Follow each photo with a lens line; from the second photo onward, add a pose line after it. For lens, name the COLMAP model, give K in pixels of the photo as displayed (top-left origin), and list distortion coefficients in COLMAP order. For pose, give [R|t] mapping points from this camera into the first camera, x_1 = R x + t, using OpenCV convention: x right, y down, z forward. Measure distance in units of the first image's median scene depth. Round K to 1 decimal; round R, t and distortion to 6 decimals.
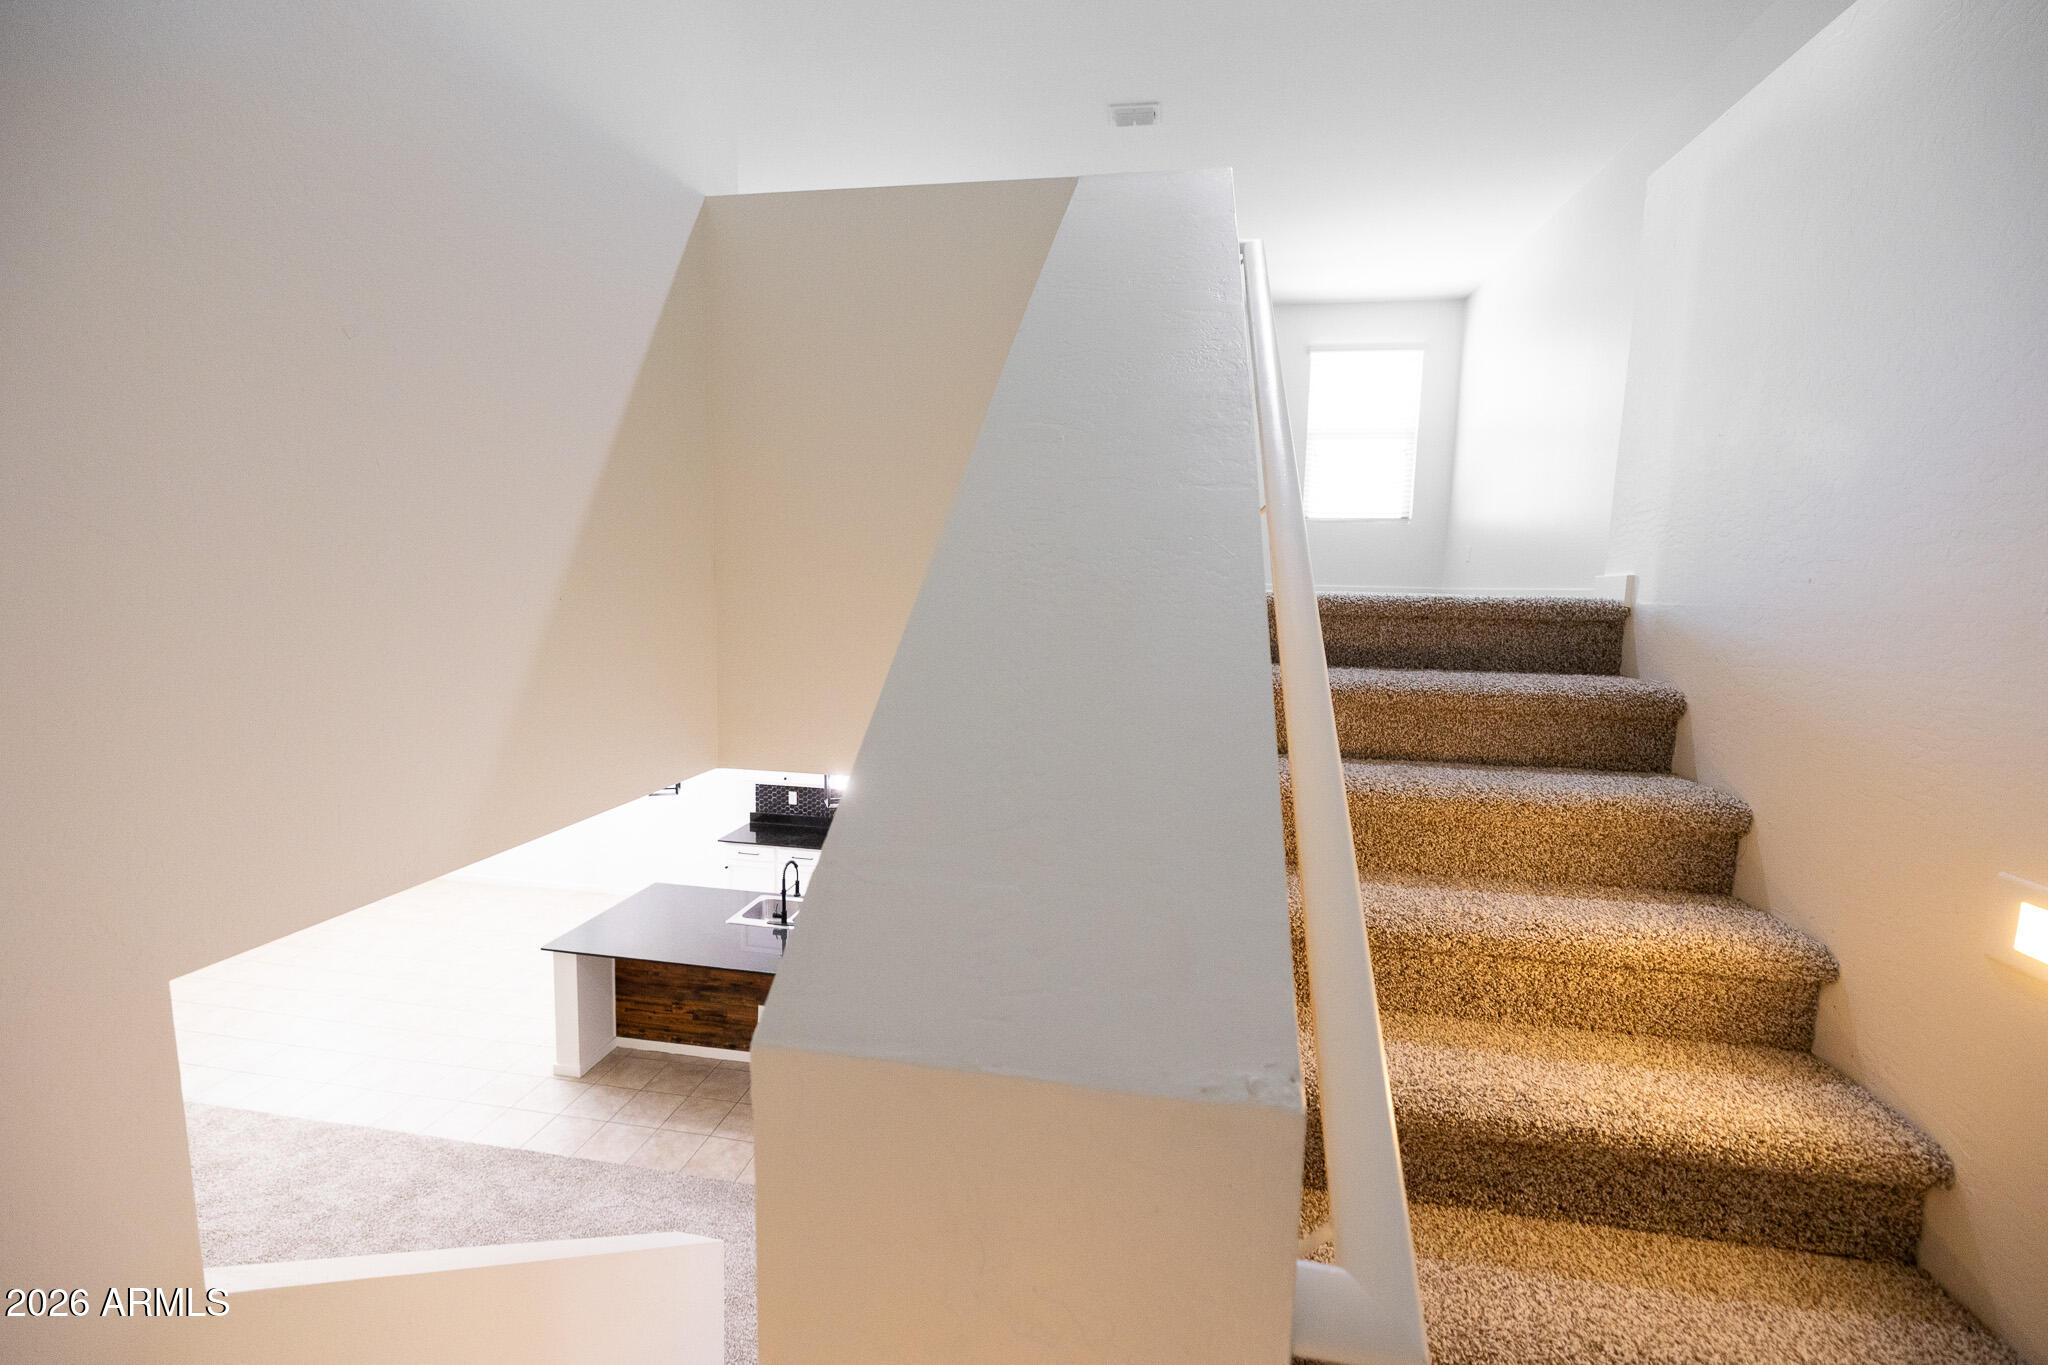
lens RADIAL K [[859.8, 0, 1030.7], [0, 859.8, 681.2], [0, 0, 1]] dist [0.002719, -0.000251]
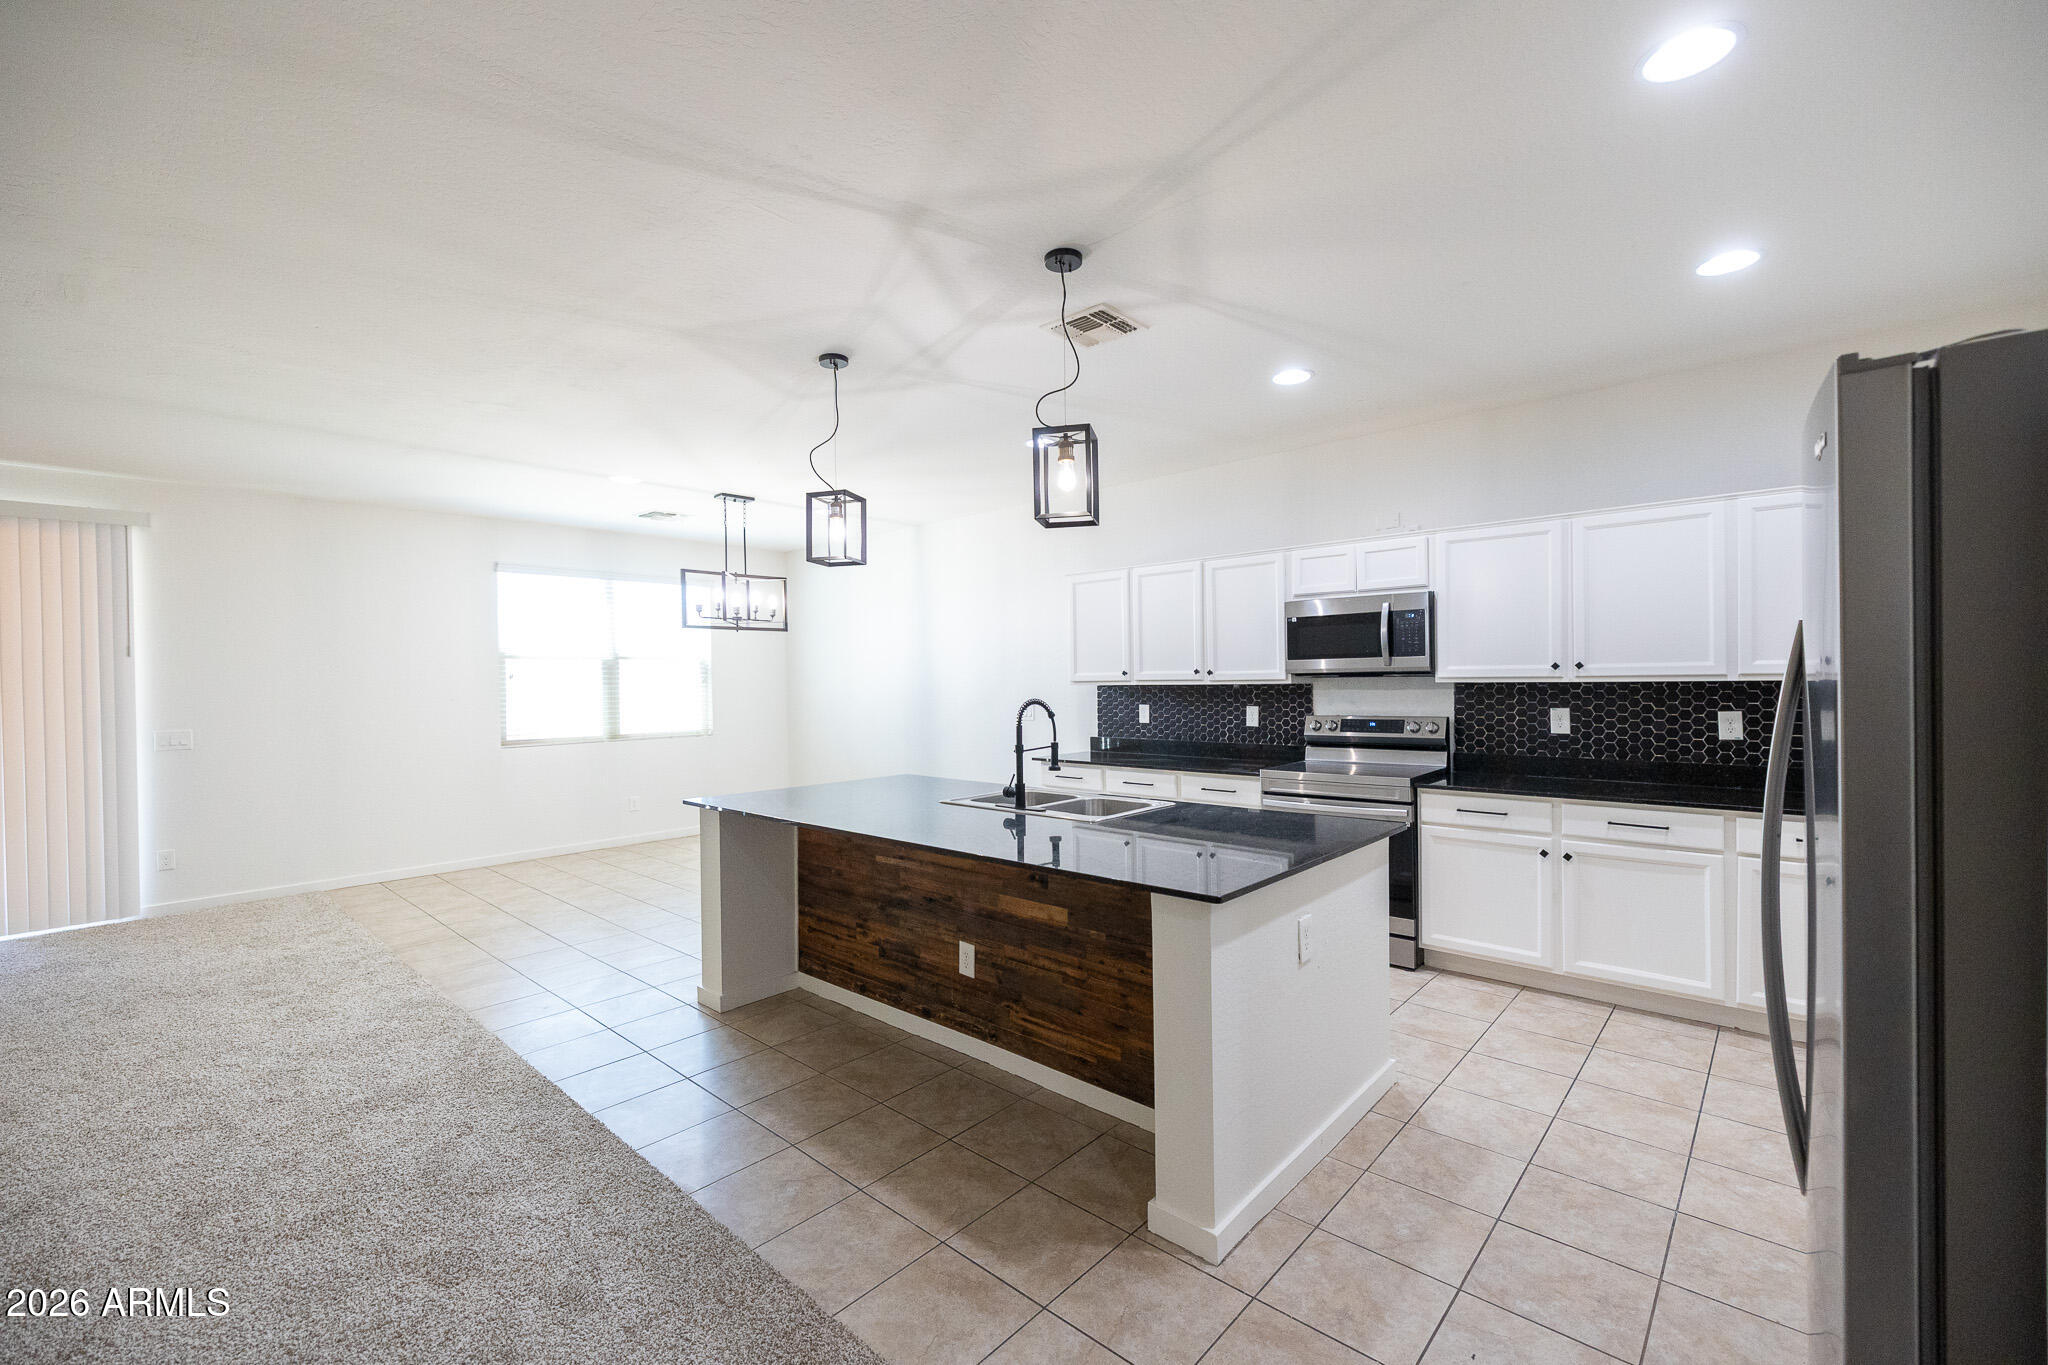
lens RADIAL K [[859.8, 0, 1020.7], [0, 859.8, 683.1], [0, 0, 1]] dist [0.002719, -0.000251]
pose [[0.838004, -0.036352, -0.544453, 0.020451], [-0.025613, 0.994058, -0.105795, 0.266261], [0.545063, 0.102602, 0.832093, 0.539391]]
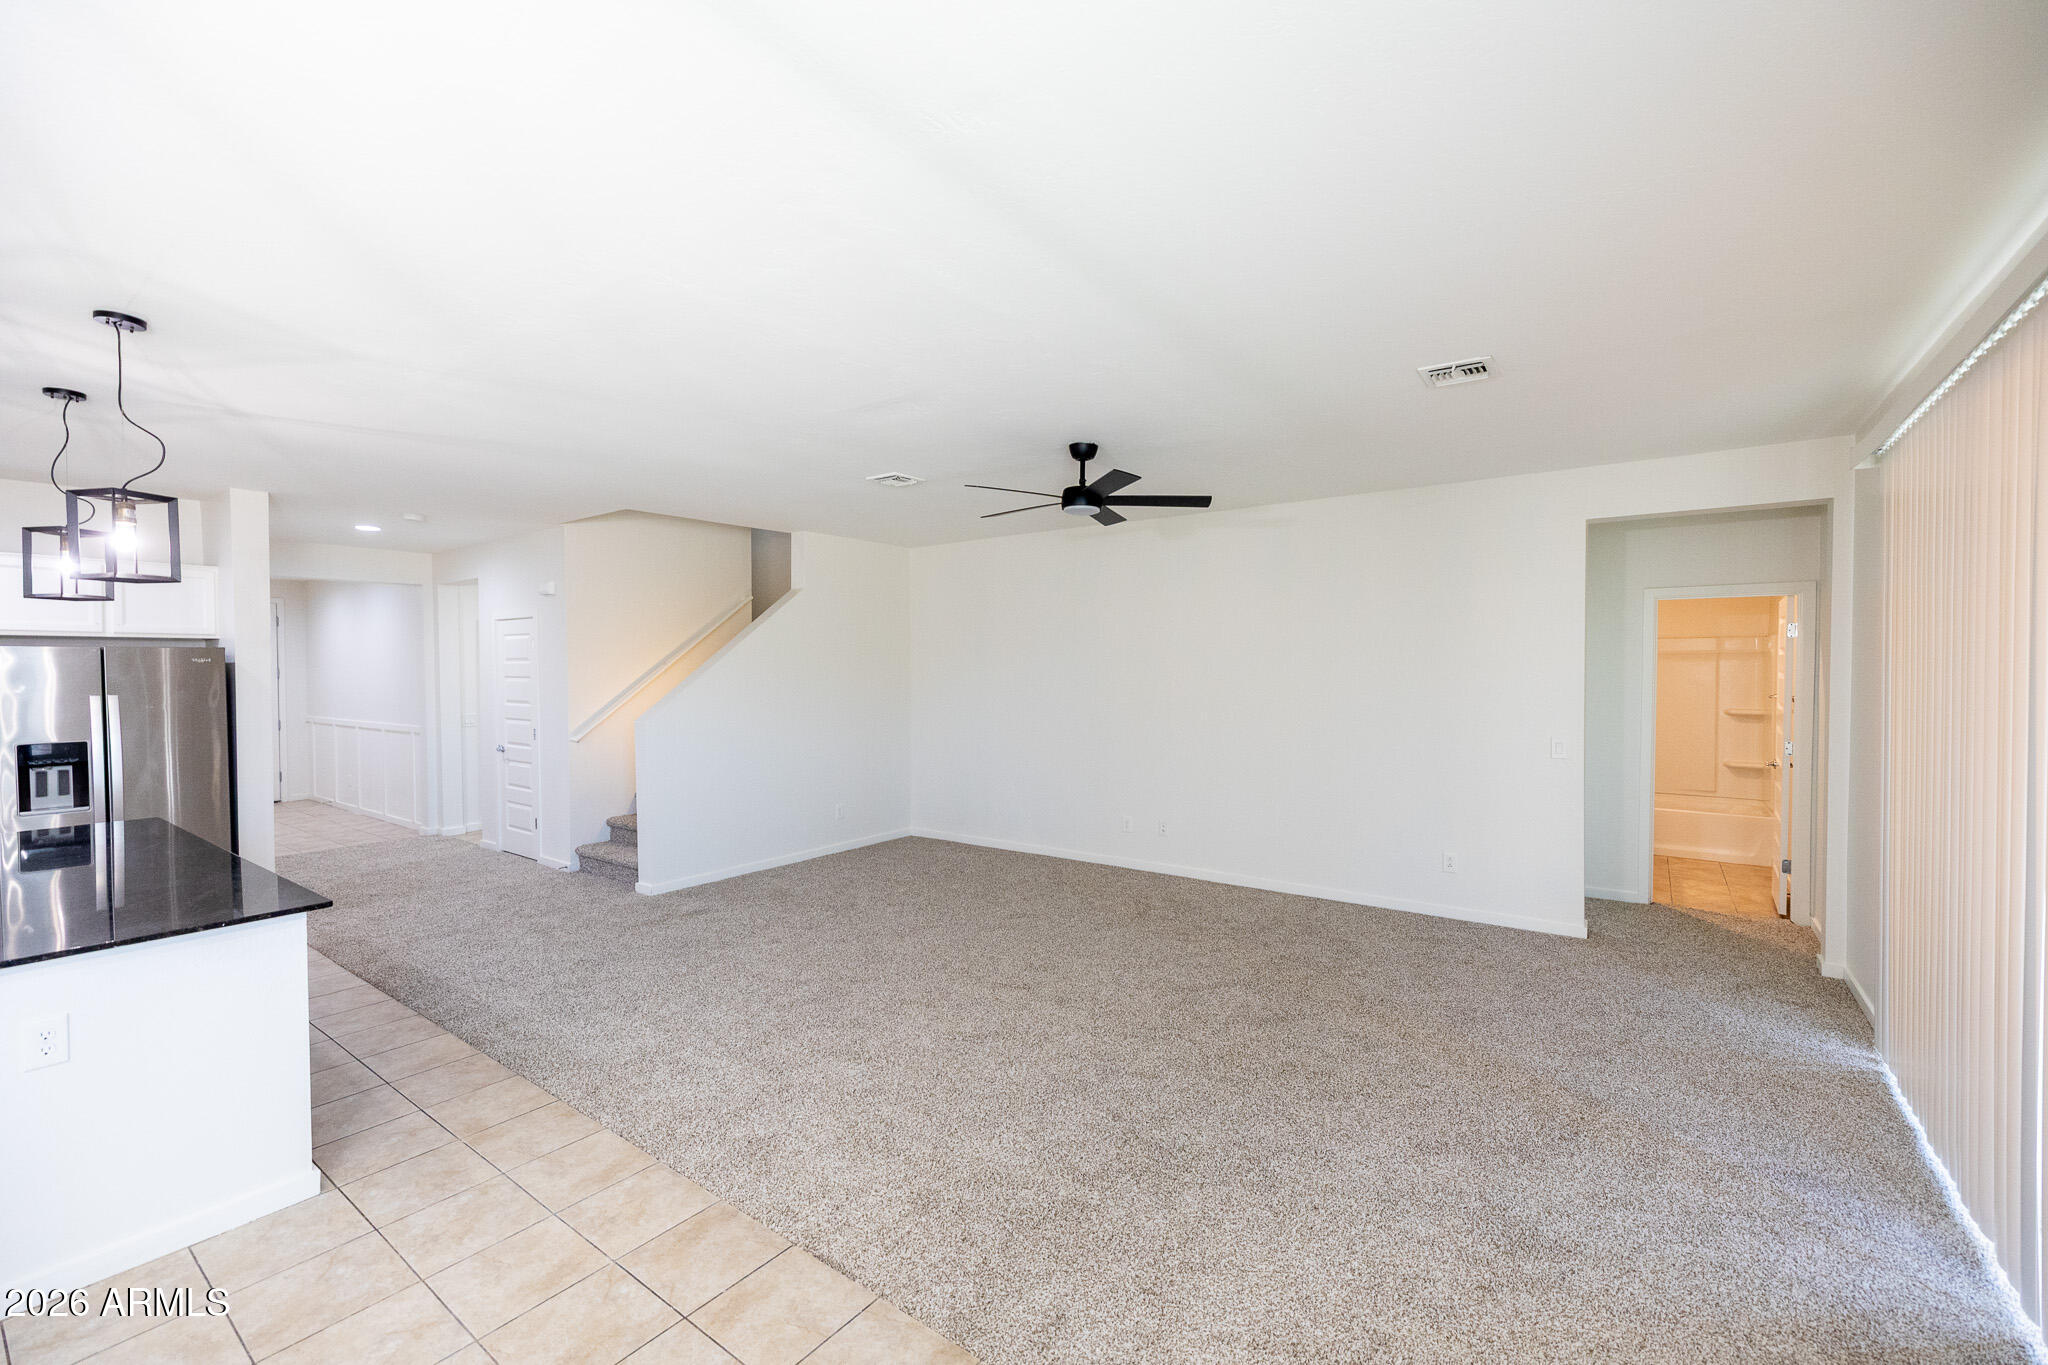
lens RADIAL K [[859.8, 0, 1019.8], [0, 859.8, 682.7], [0, 0, 1]] dist [0.002719, -0.000251]
pose [[-0.887422, -0.029963, 0.459984, -1.049700], [0.034499, 0.990769, 0.131095, 0.133808], [-0.459666, 0.132206, -0.878196, 1.150034]]
